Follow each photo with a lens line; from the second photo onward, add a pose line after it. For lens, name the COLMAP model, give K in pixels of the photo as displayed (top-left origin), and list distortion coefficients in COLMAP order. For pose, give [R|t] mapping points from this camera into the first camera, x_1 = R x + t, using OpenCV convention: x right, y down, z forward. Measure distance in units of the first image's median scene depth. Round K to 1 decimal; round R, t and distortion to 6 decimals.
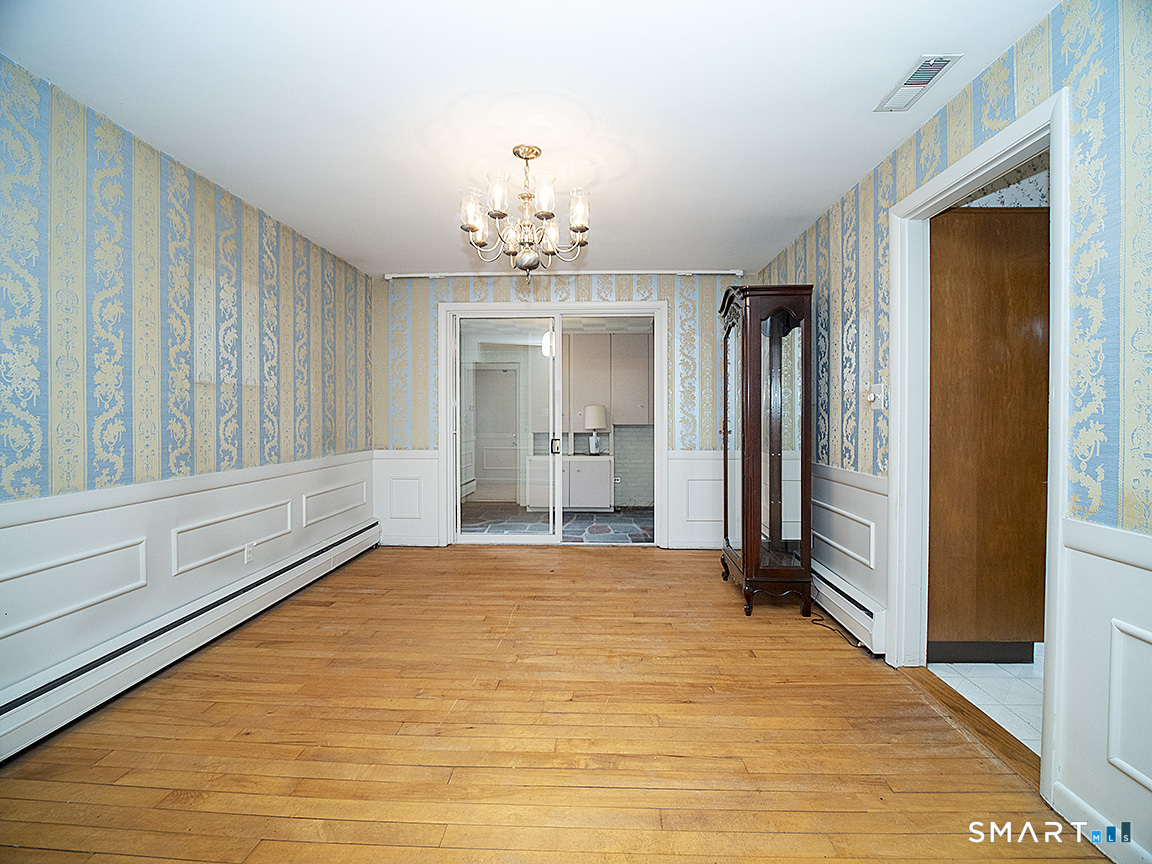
lens RADIAL K [[540.1, 0, 573.7], [0, 540.1, 419.7], [0, 0, 1]] dist [-0.013230, -0.001277]
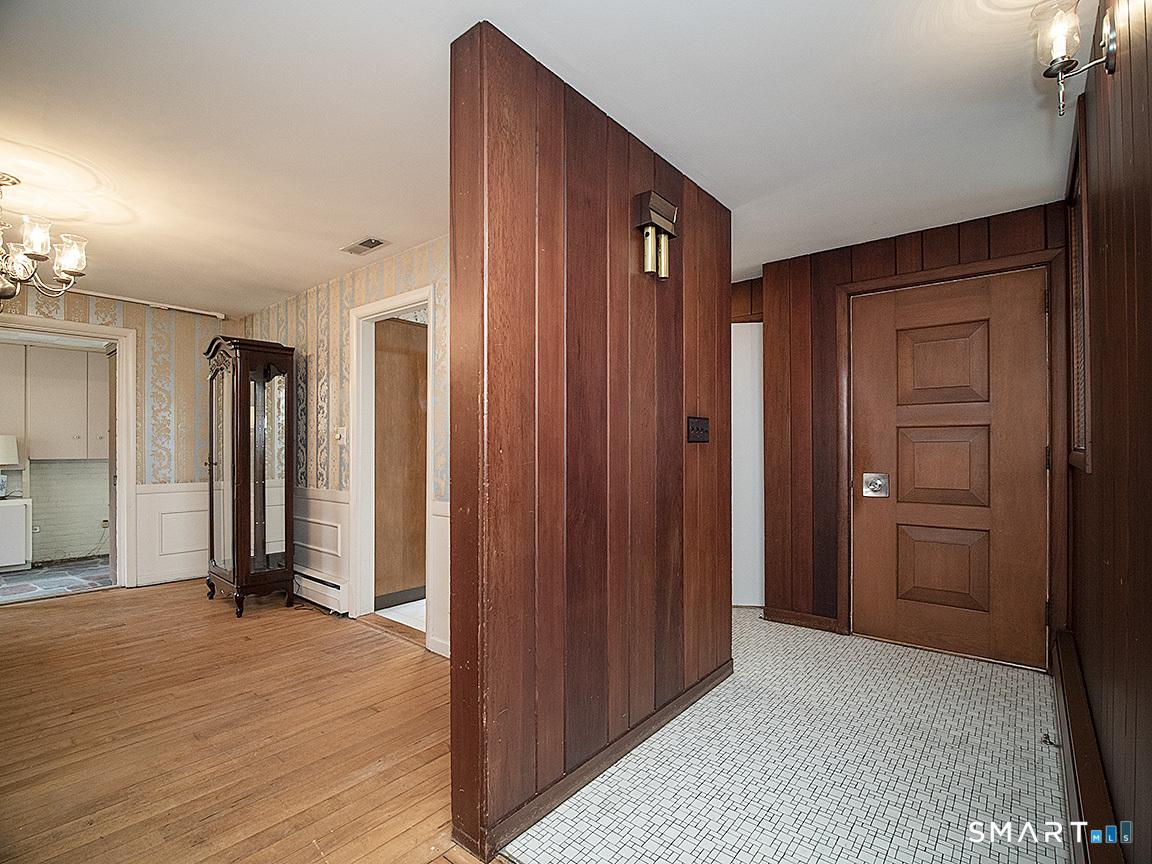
lens RADIAL K [[550.2, 0, 598.1], [0, 550.2, 449.8], [0, 0, 1]] dist [-0.020937, 0.000040]
pose [[0.586311, -0.000202, 0.810086, -0.205553], [0.003882, 0.999989, -0.002561, 0.000245], [-0.810077, 0.004647, 0.586305, -0.386417]]
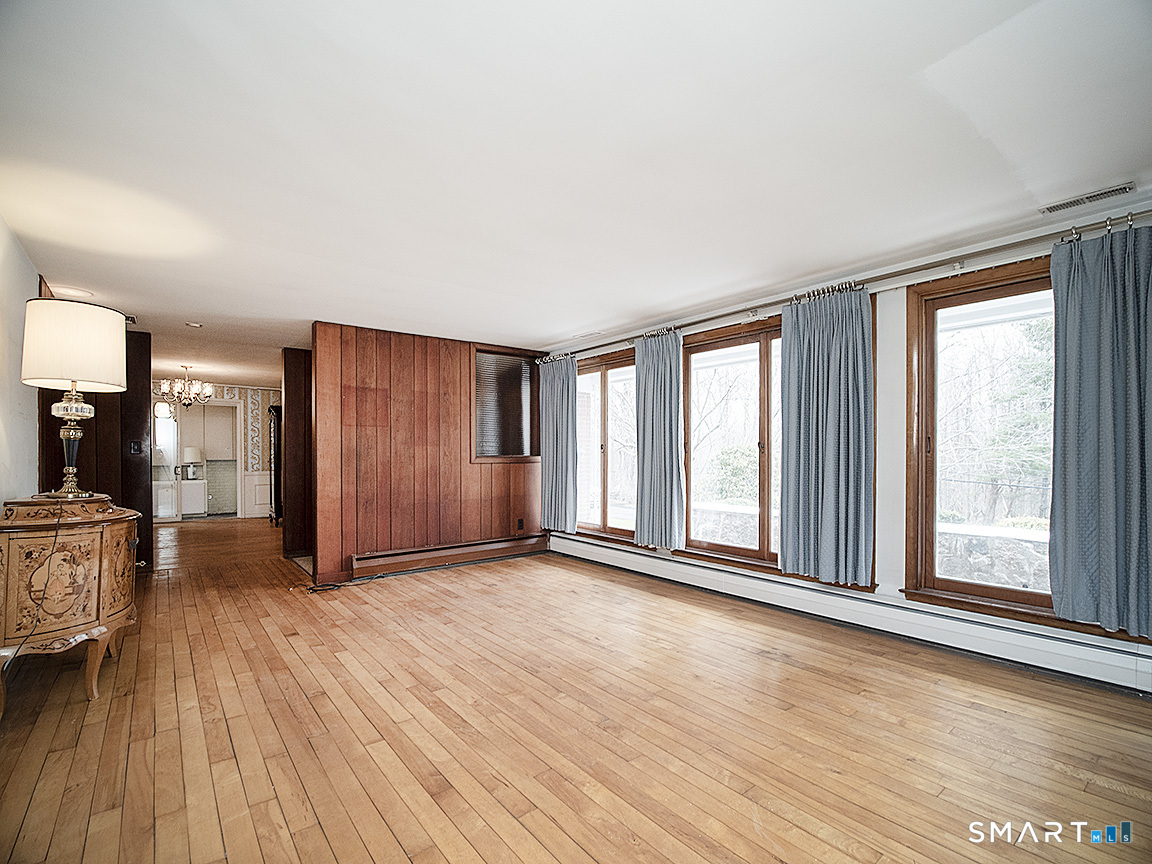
lens RADIAL K [[528.0, 0, 582.9], [0, 528.0, 457.5], [0, 0, 1]] dist [-0.024083, -0.000379]
pose [[0.741871, -0.005283, 0.670522, -0.342304], [0.002570, 0.999984, 0.005035, -0.006977], [-0.670538, -0.002011, 0.741872, -2.248038]]
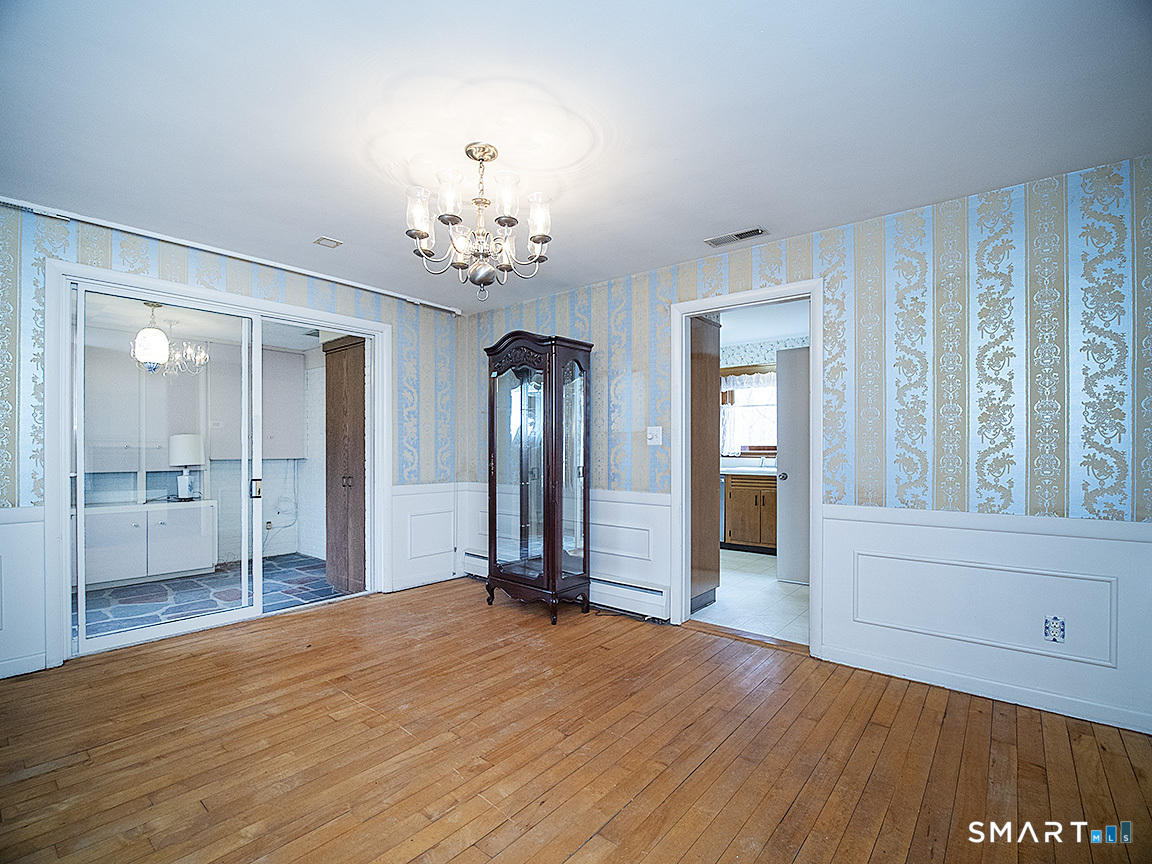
lens RADIAL K [[542.0, 0, 583.3], [0, 542.0, 453.7], [0, 0, 1]] dist [-0.020480, -0.000593]
pose [[0.587597, -0.005650, 0.809134, -0.631317], [0.002702, 0.999984, 0.005020, -0.004702], [-0.809149, -0.000763, 0.587602, 0.309315]]
